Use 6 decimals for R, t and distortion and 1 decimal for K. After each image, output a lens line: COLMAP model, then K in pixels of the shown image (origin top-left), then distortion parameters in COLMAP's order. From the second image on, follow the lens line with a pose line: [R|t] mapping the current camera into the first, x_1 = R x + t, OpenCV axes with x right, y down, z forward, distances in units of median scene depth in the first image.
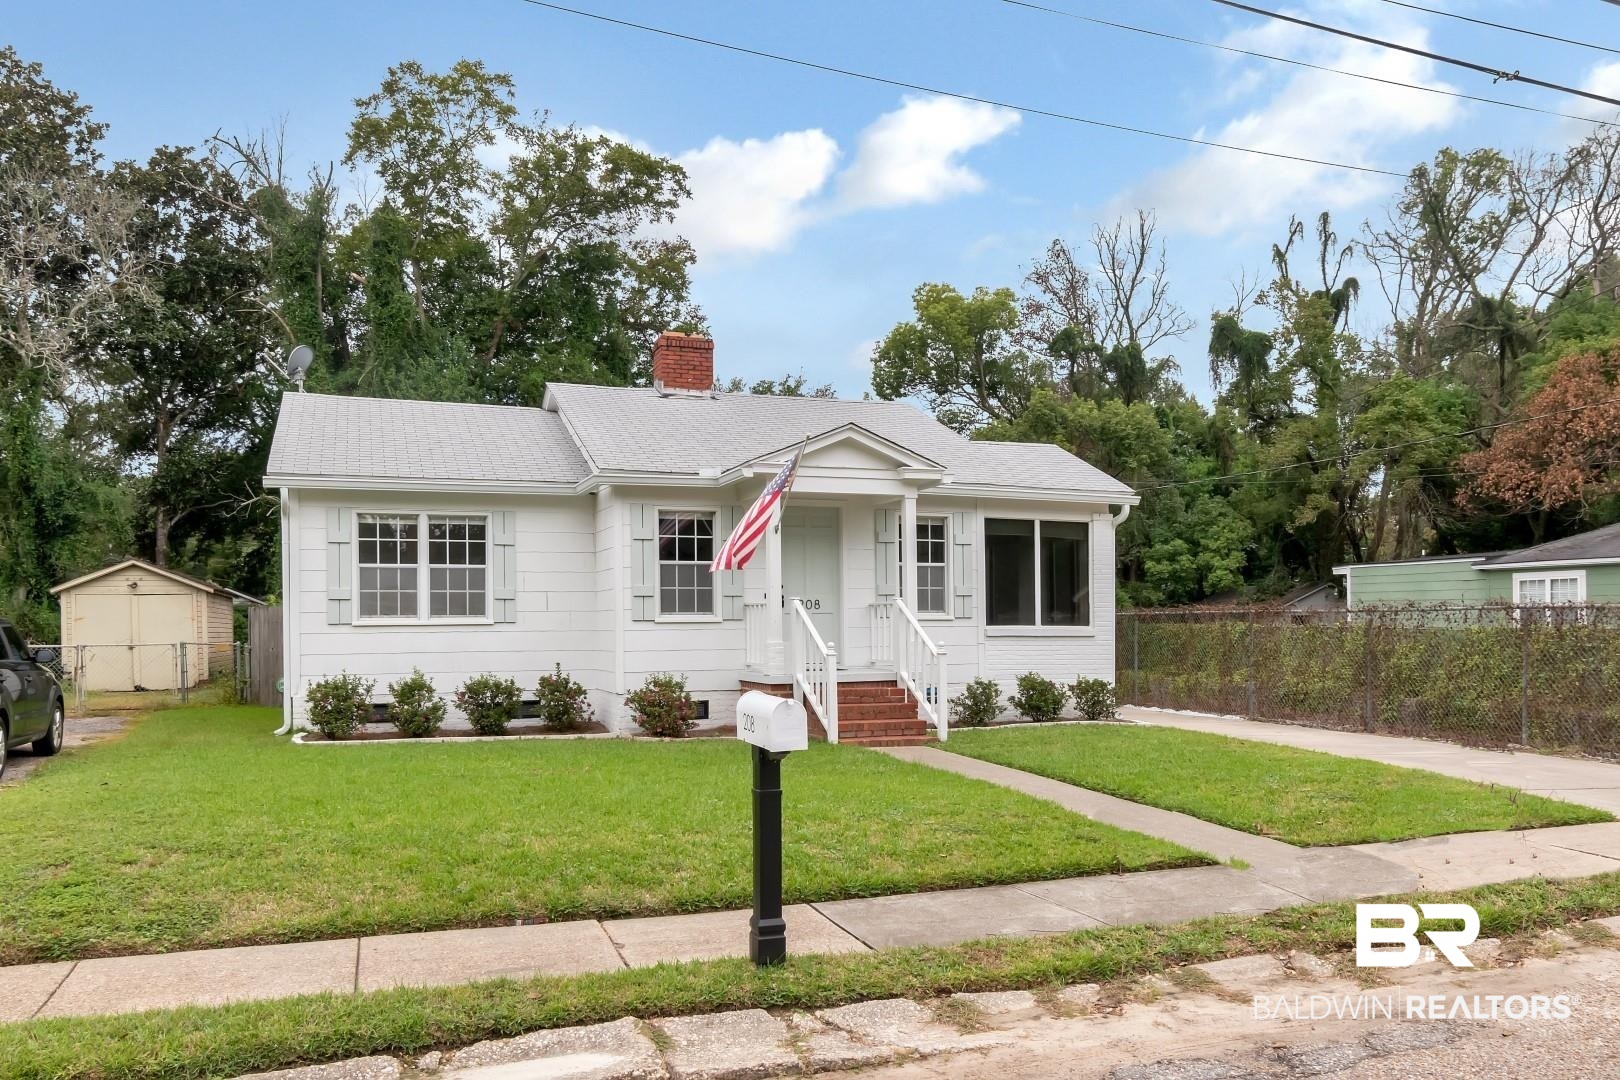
lens RADIAL K [[1170.3, 0, 801.5], [0, 1170.3, 623.1], [0, 0, 1]] dist [0.003091, 0.006919]
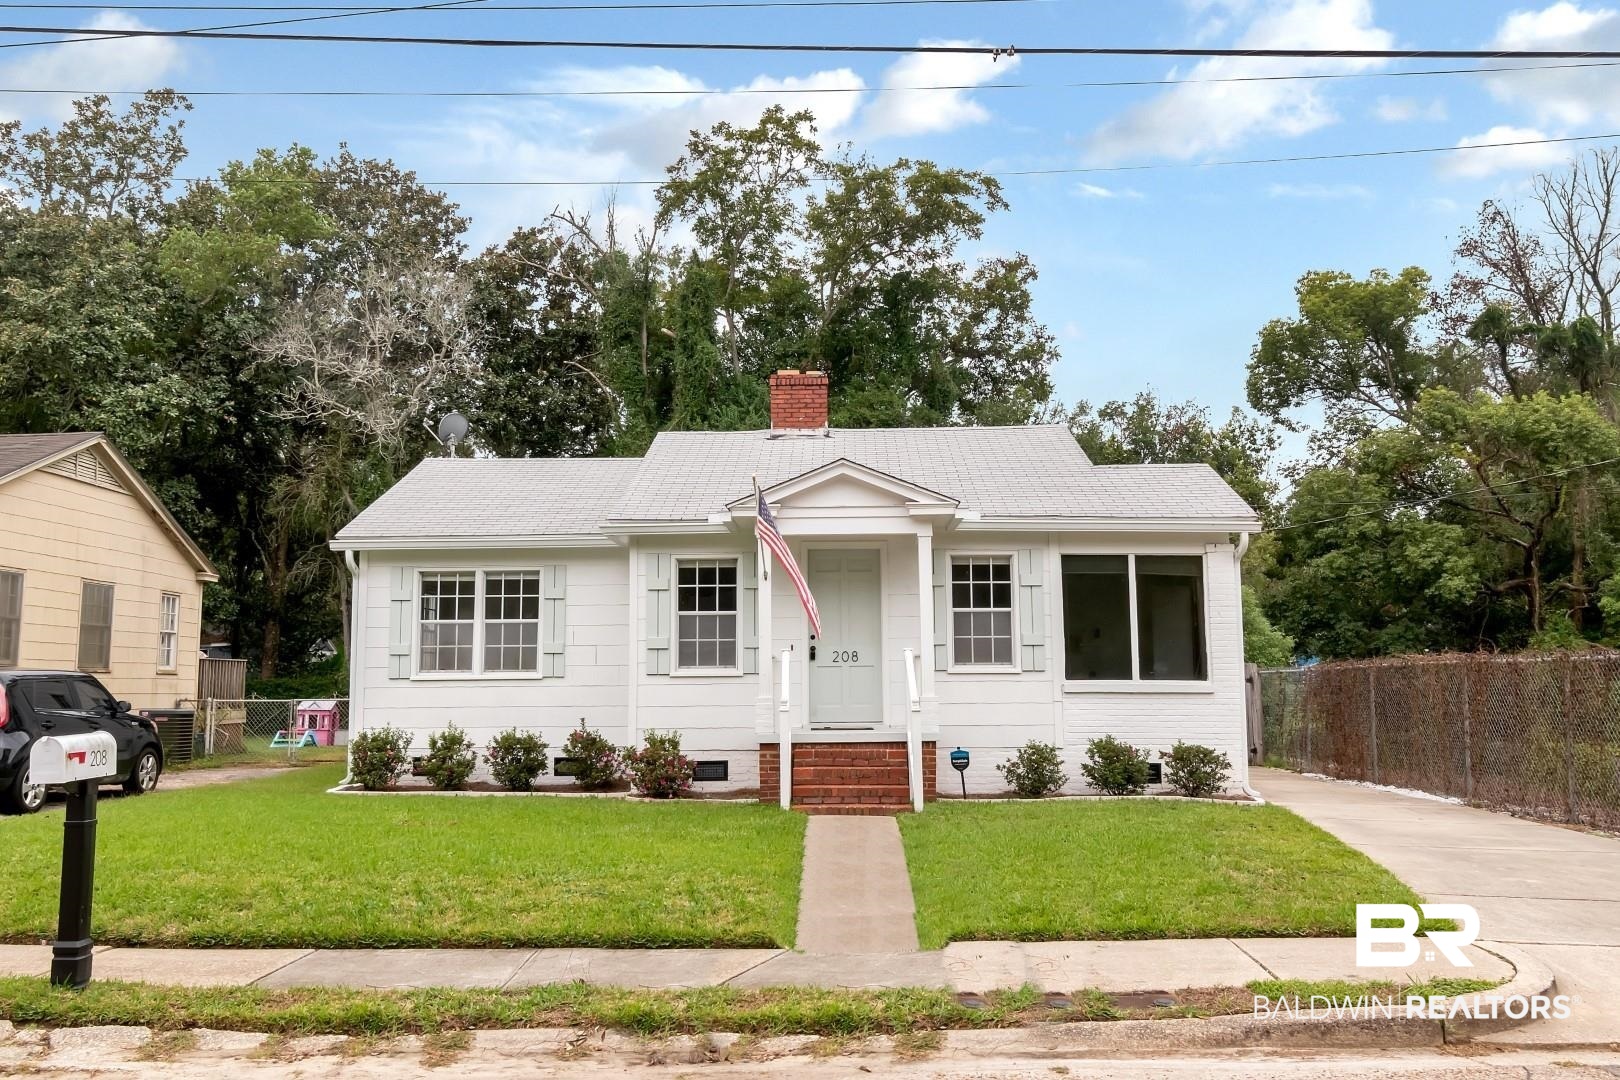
lens RADIAL K [[1326.2, 0, 810.0], [0, 1326.2, 540.0], [0, 0, 1]] dist [0.007038, -0.000138]
pose [[0.932532, -0.038458, -0.359035, 0.332711], [0.000401, 0.994422, -0.105476, 0.002605], [0.361088, 0.098216, 0.927345, 0.023561]]
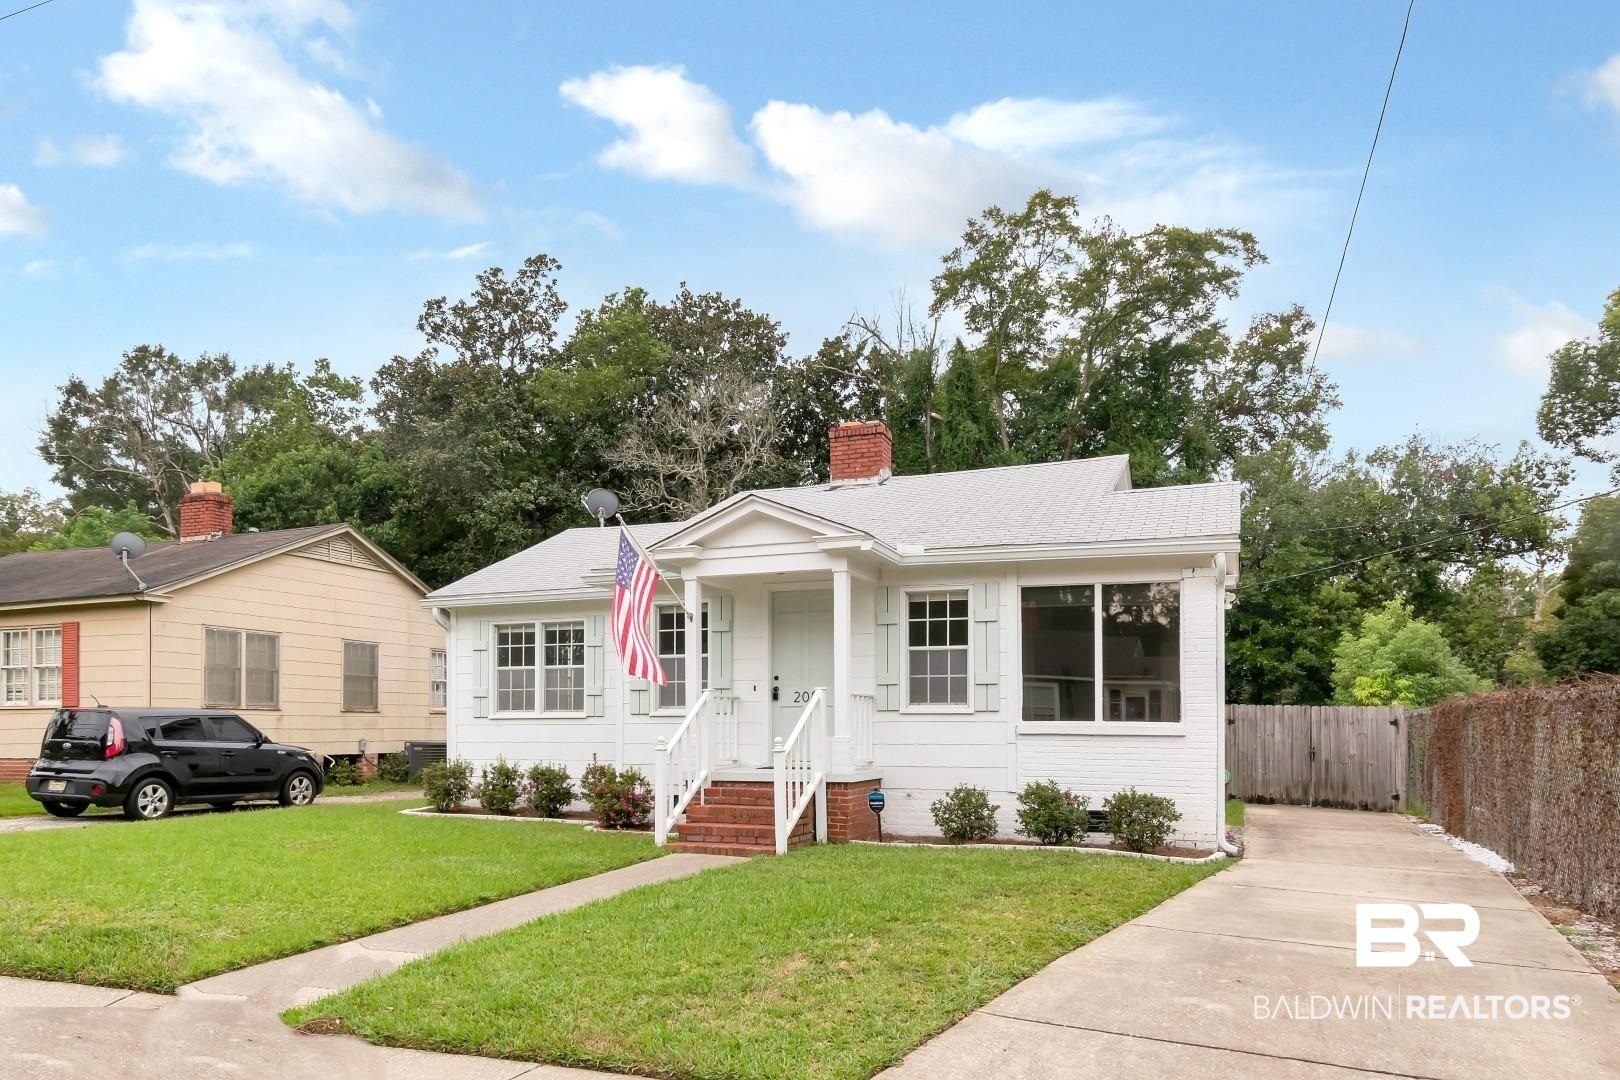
lens RADIAL K [[1068.5, 0, 814.4], [0, 1068.5, 727.9], [0, 0, 1]] dist [0.020143, -0.034985]
pose [[0.753285, 0.007199, -0.657655, 0.529114], [-0.004295, 0.999973, 0.006026, 0.003139], [0.657680, -0.001714, 0.753295, 0.349512]]
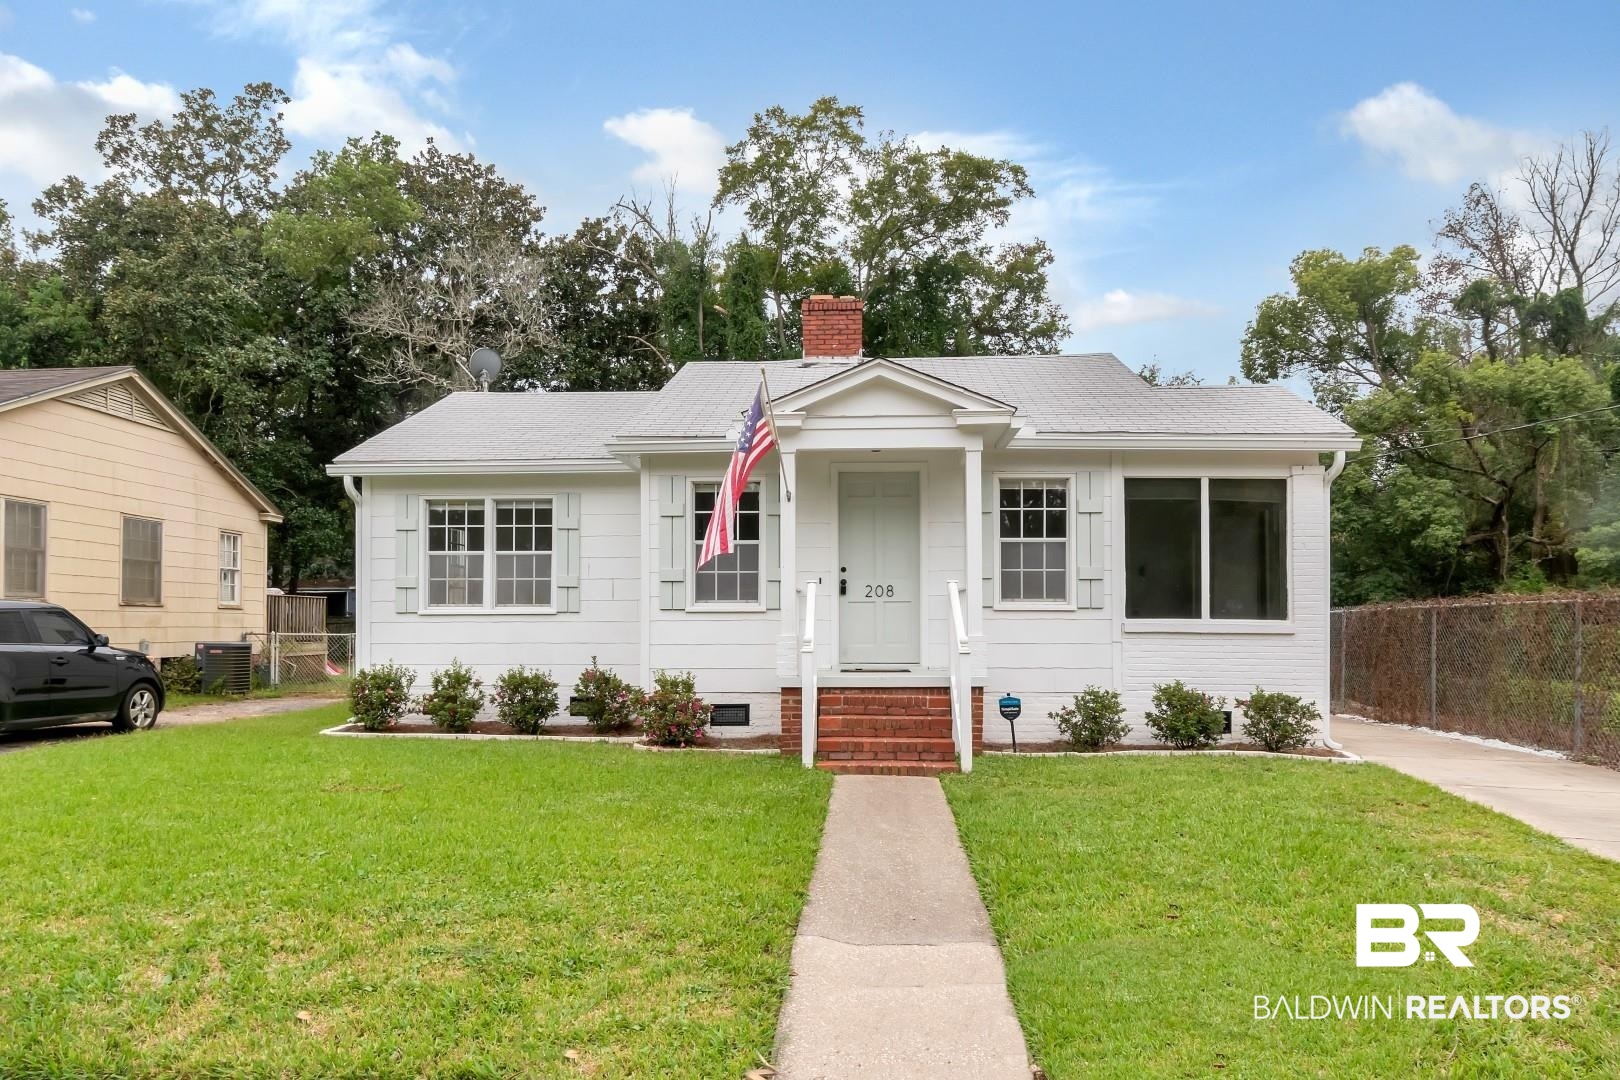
lens RADIAL K [[1051.1, 0, 813.9], [0, 1051.1, 617.0], [0, 0, 1]] dist [0.003729, -0.002001]
pose [[0.920216, 0.003743, -0.391393, 0.237054], [-0.005876, 0.999974, -0.004252, 0.005361], [0.391367, 0.006213, 0.920214, 0.285432]]
